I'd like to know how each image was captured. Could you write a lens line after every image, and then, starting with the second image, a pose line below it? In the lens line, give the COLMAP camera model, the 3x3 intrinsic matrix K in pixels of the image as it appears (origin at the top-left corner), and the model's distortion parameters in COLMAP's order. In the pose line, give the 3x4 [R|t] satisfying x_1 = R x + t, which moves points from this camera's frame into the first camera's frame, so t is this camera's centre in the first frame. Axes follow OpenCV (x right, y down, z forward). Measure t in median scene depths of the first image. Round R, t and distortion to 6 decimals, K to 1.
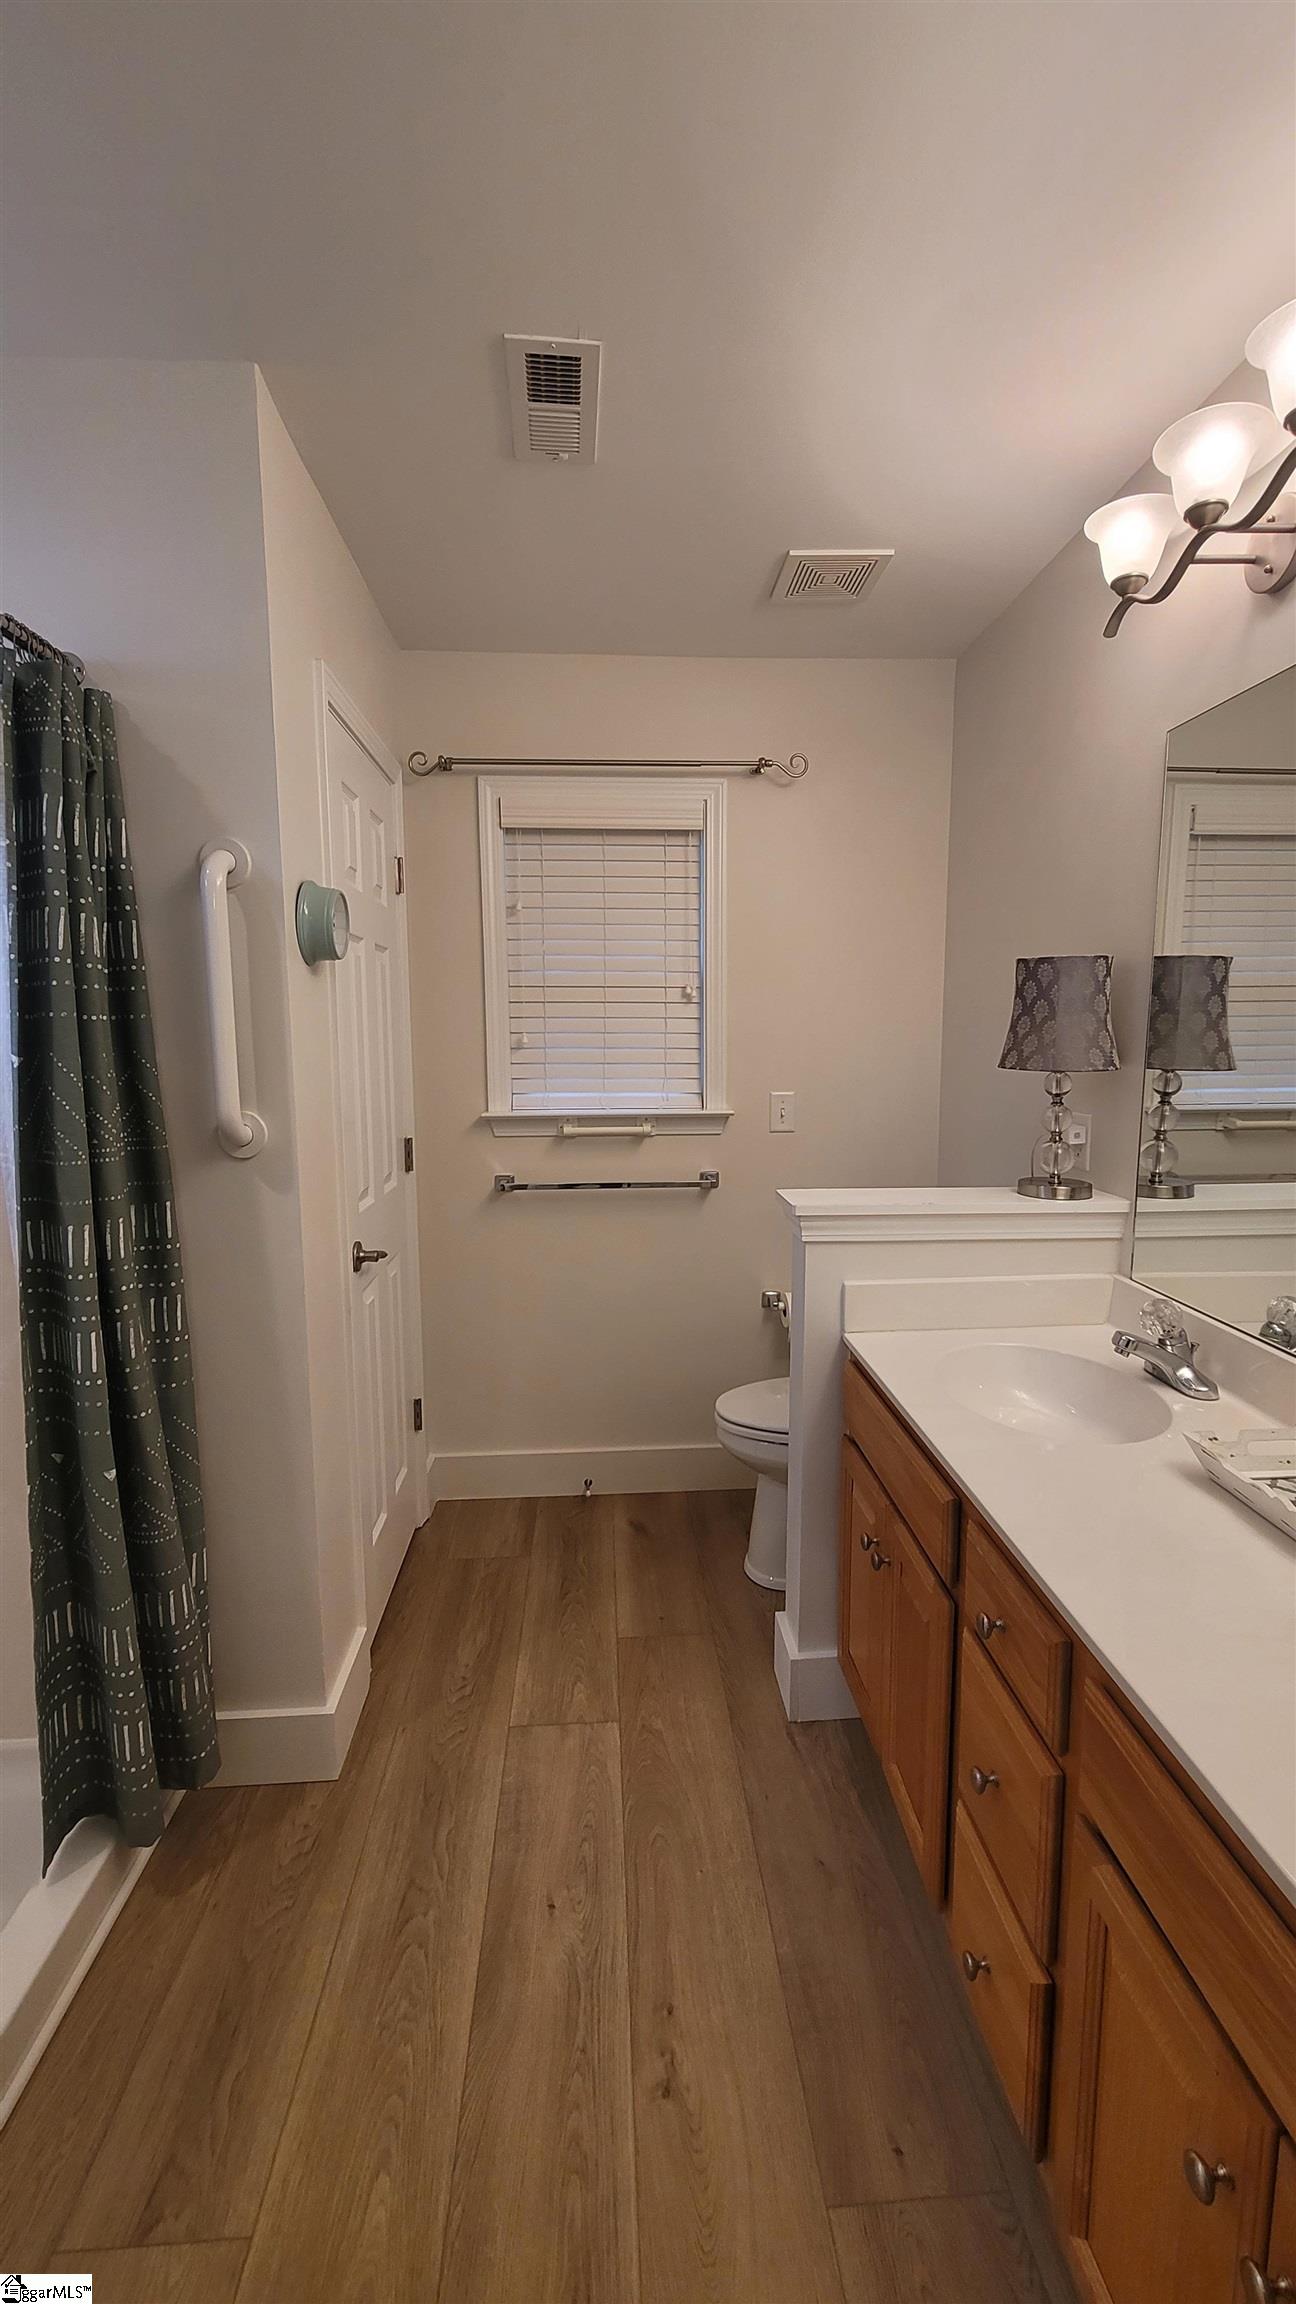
lens RADIAL K [[940.1, 0, 649.6], [0, 940.1, 1148.0], [0, 0, 1]] dist [0.000875, -0.002717]
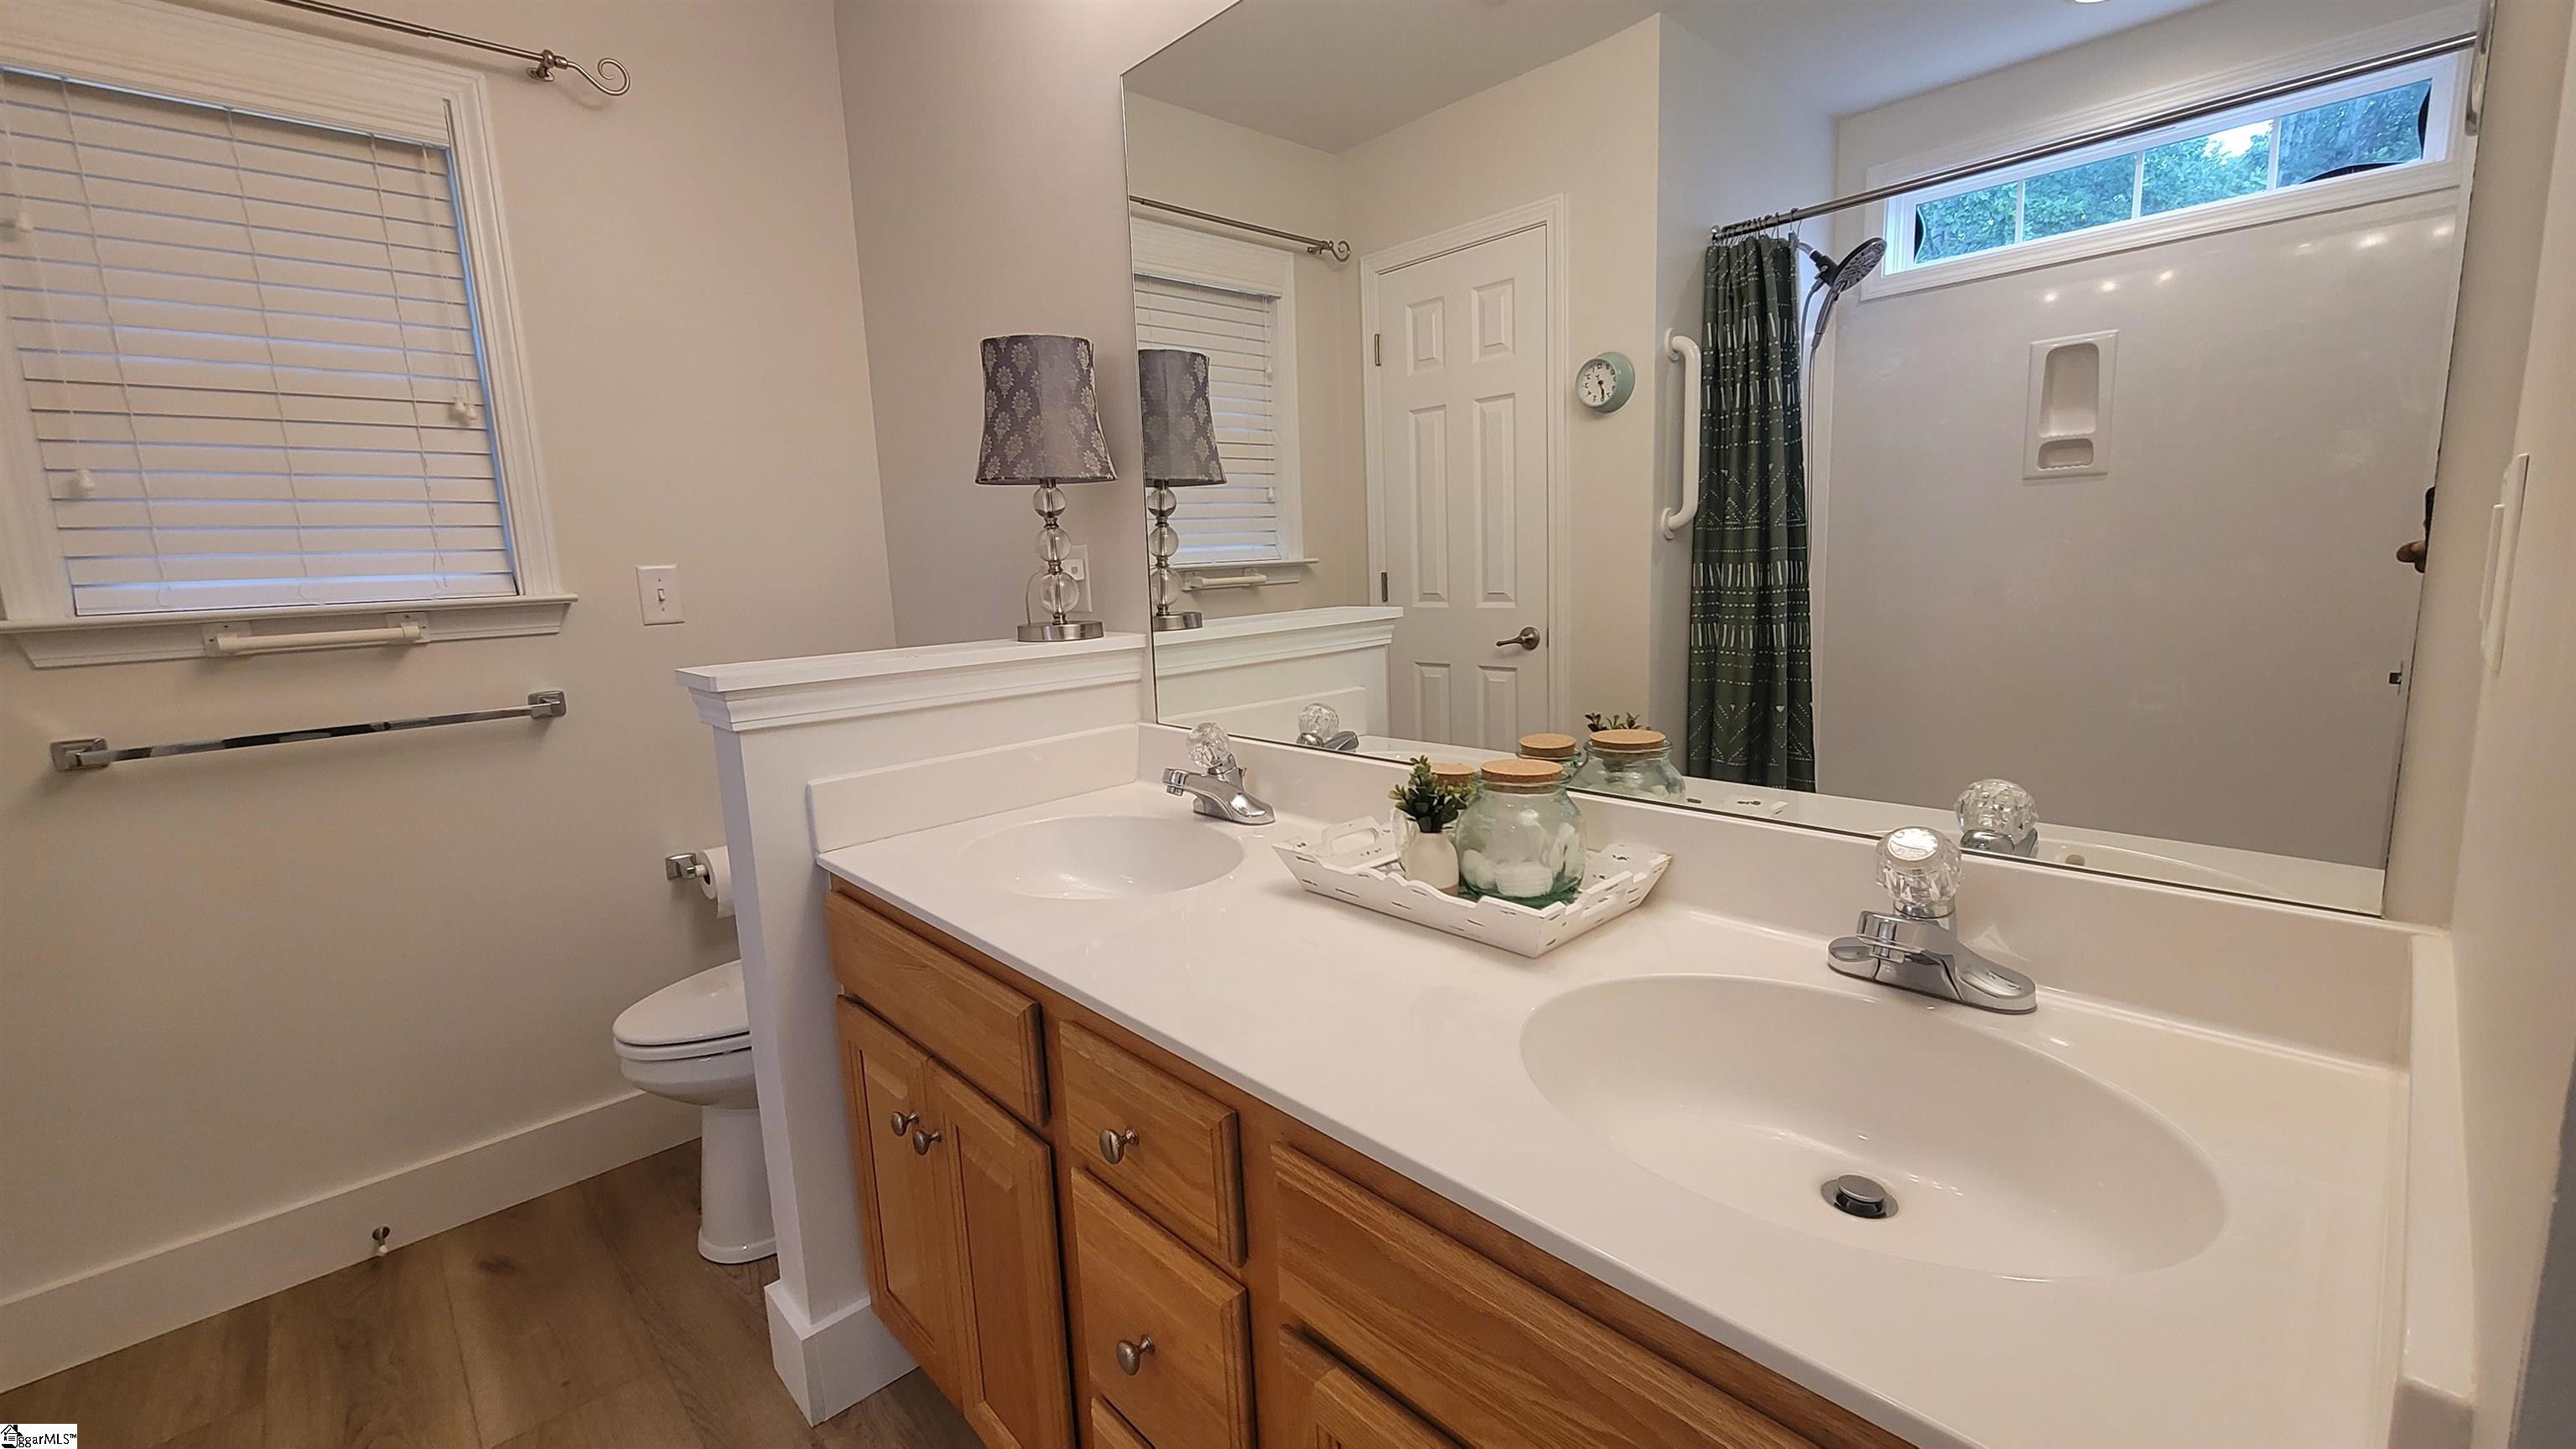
lens RADIAL K [[1051.1, 0, 1298.8], [0, 1051.1, 713.1], [0, 0, 1]] dist [0.000875, -0.002717]
pose [[0.762849, -0.124816, 0.634415, -0.002951], [0.115008, 0.991738, 0.056825, 0.087306], [-0.636266, 0.029614, 0.770901, 0.163178]]
